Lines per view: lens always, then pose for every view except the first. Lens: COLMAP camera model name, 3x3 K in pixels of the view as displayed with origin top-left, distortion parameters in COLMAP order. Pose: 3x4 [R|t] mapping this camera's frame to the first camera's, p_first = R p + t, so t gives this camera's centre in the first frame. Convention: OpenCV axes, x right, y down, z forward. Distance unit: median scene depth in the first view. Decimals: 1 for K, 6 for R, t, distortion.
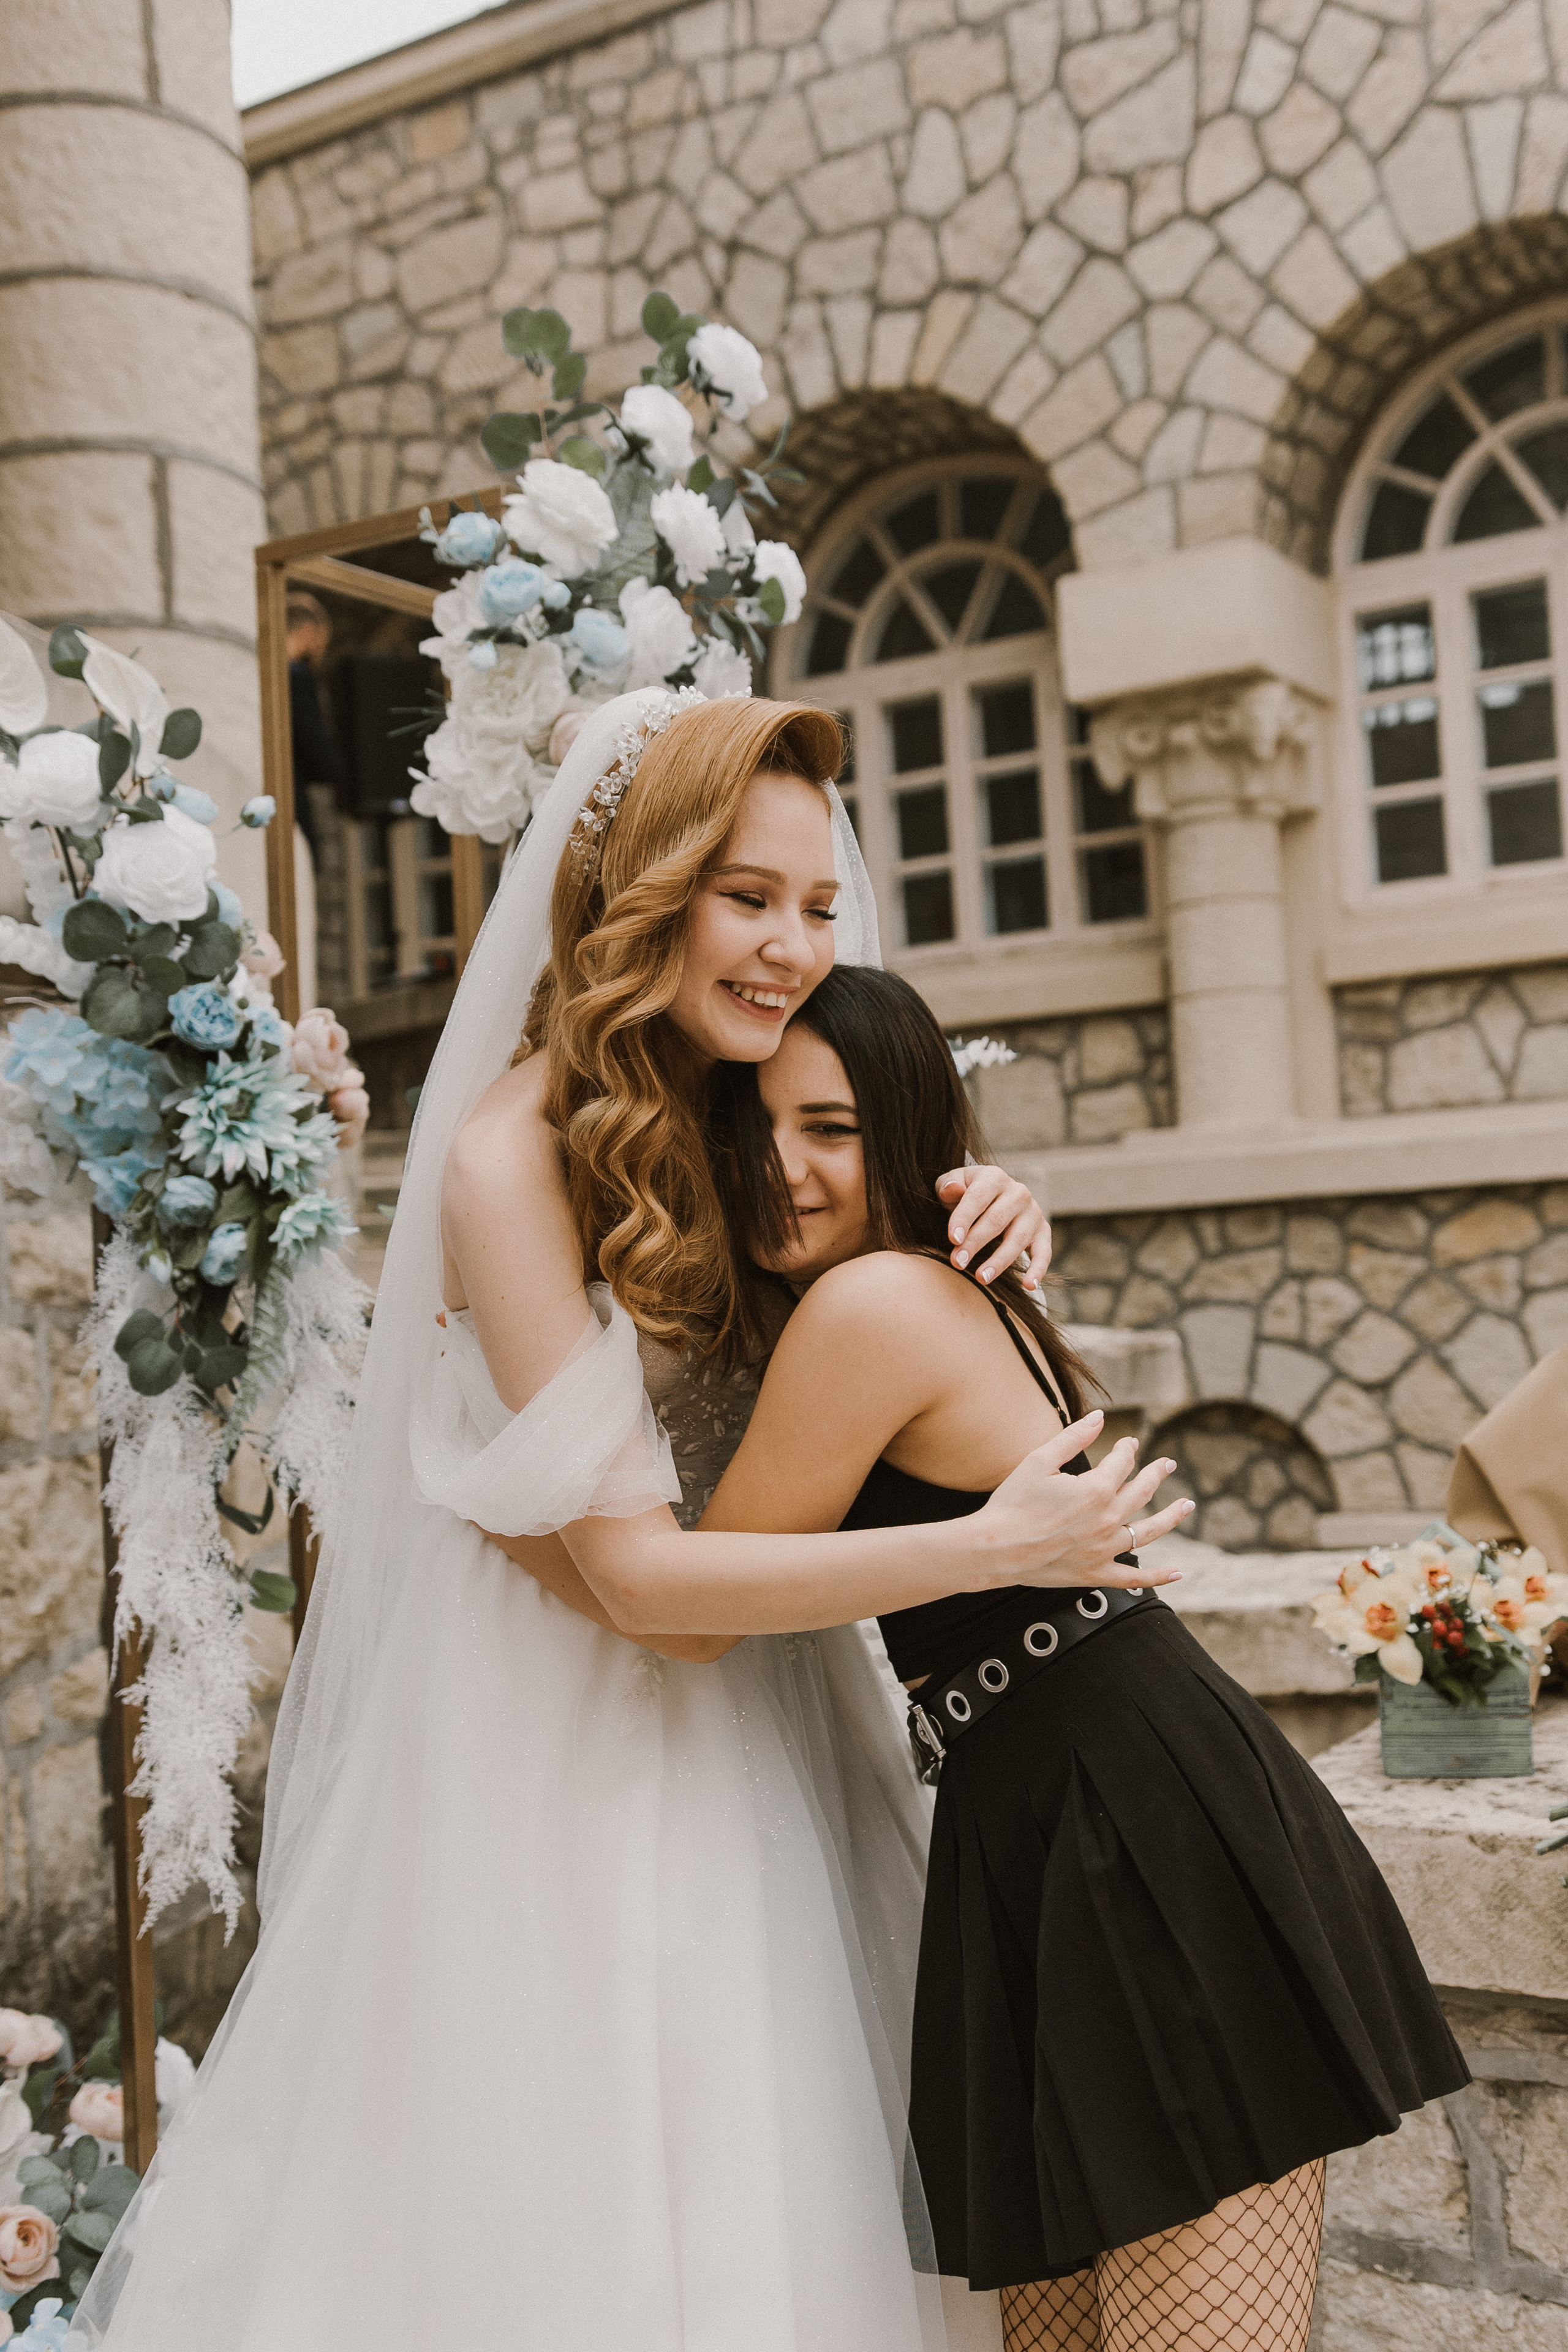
lens RADIAL K [[2514.7, 0, 823.3], [0, 2514.7, 1215.5], [0, 0, 1]] dist [0.000220, 0.024645]
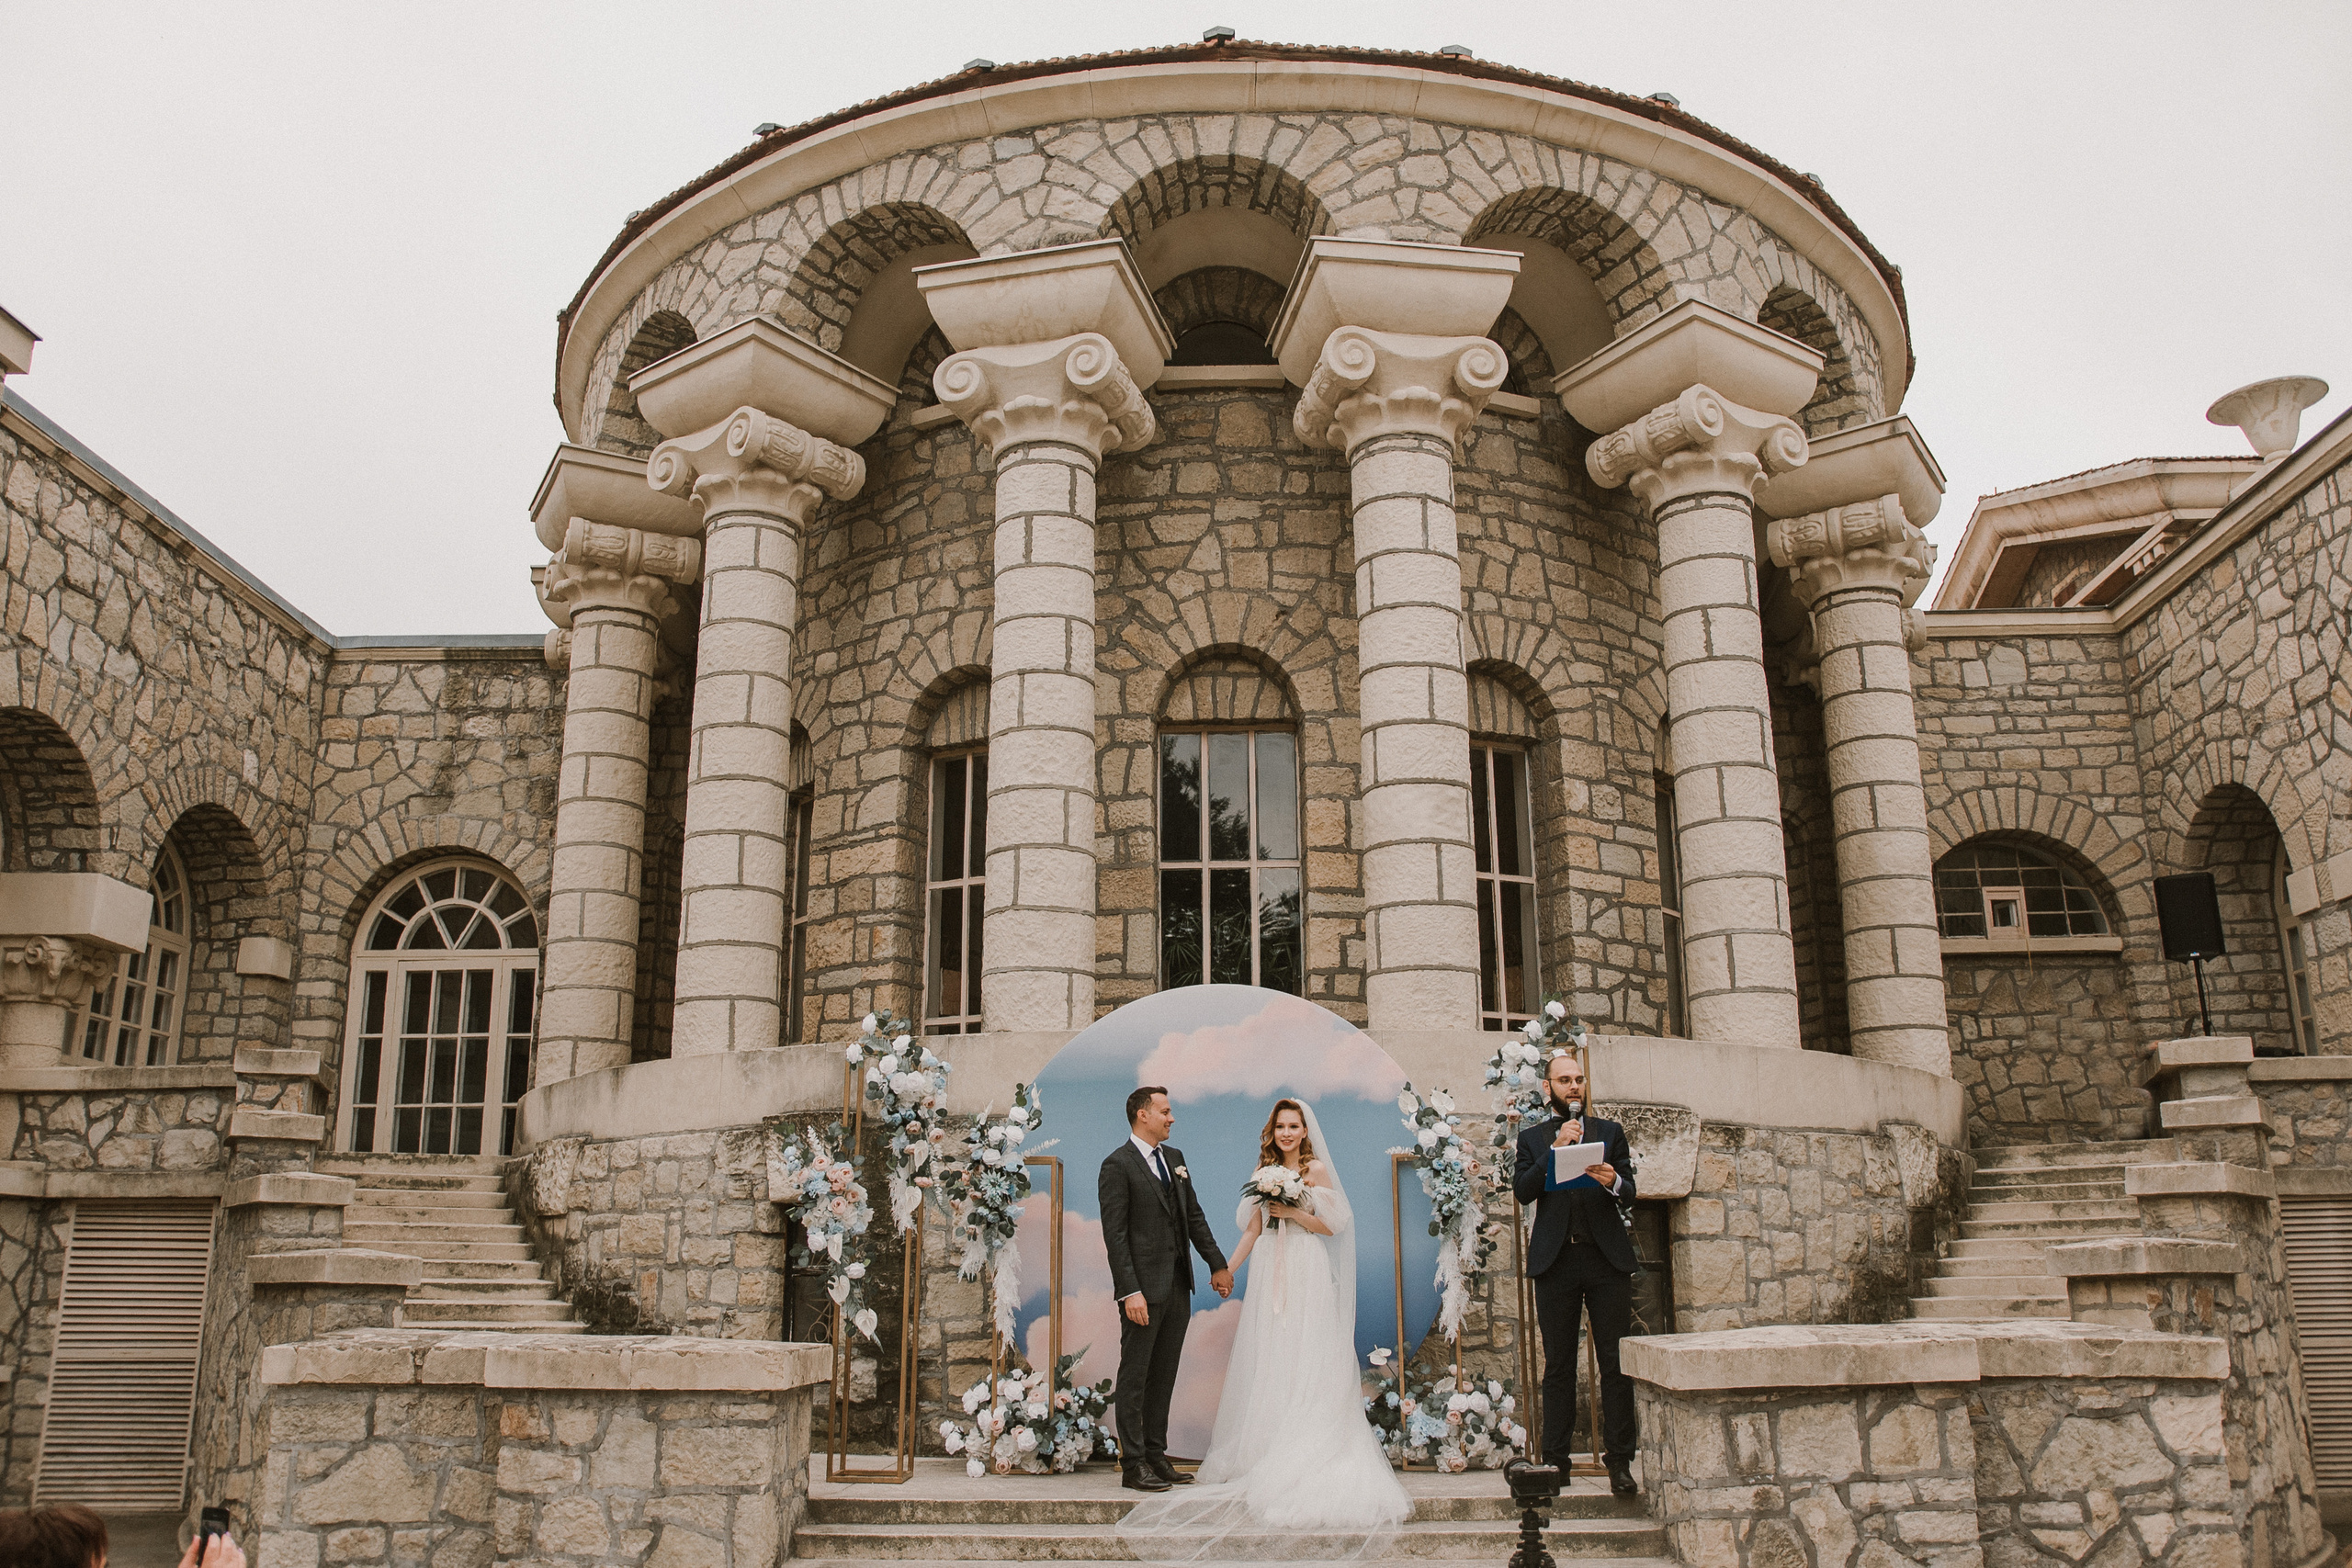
lens RADIAL K [[1891.7, 0, 1165.6], [0, 1891.7, 784.3], [0, 0, 1]] dist [-0.089168, 0.084659]
pose [[0.465892, -0.178453, -0.866660, 1.399979], [0.006491, 0.980115, -0.198325, -0.036936], [0.884818, 0.086772, 0.457786, -0.638043]]
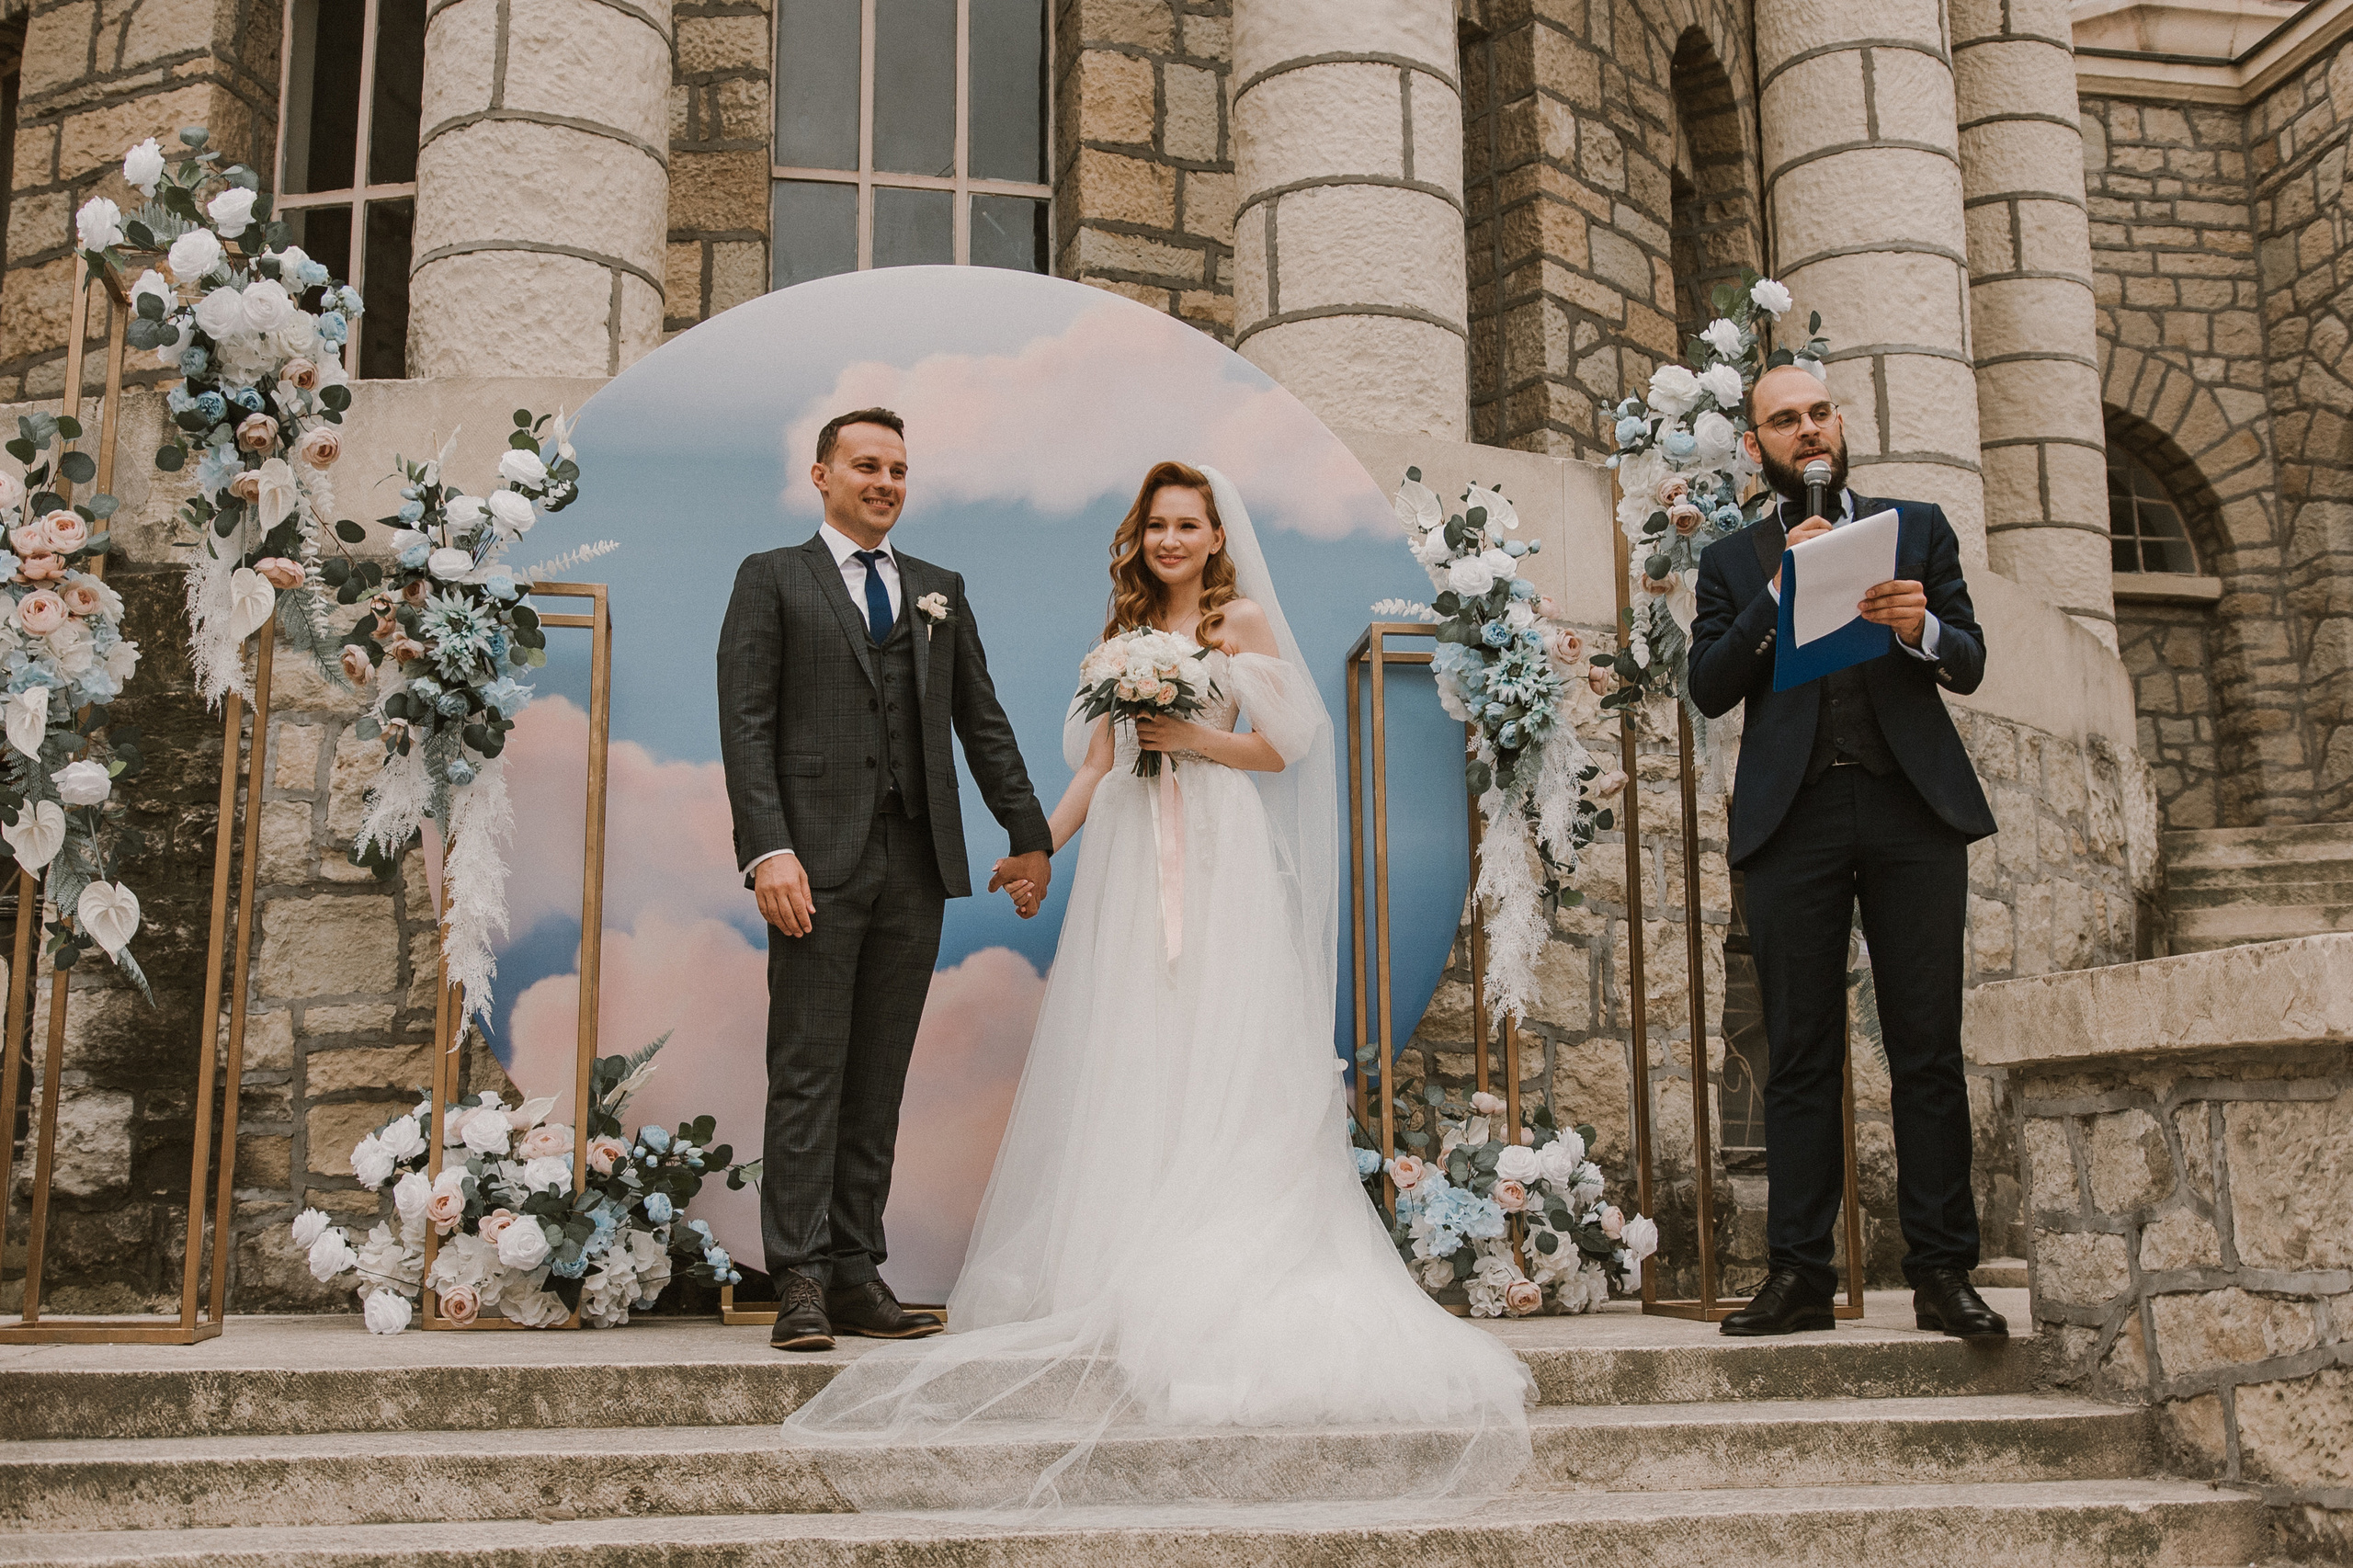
lens RADIAL K [[2476.3, 0, 1125.9], [0, 2476.3, 791.3], [0, 0, 1]] dist [-0.034974, 0.098408]
pose [[0.654804, -0.080701, -0.751478, 0.571958], [-0.008871, 0.993394, -0.114409, 0.153077], [0.755747, 0.081582, 0.649762, -0.344293]]
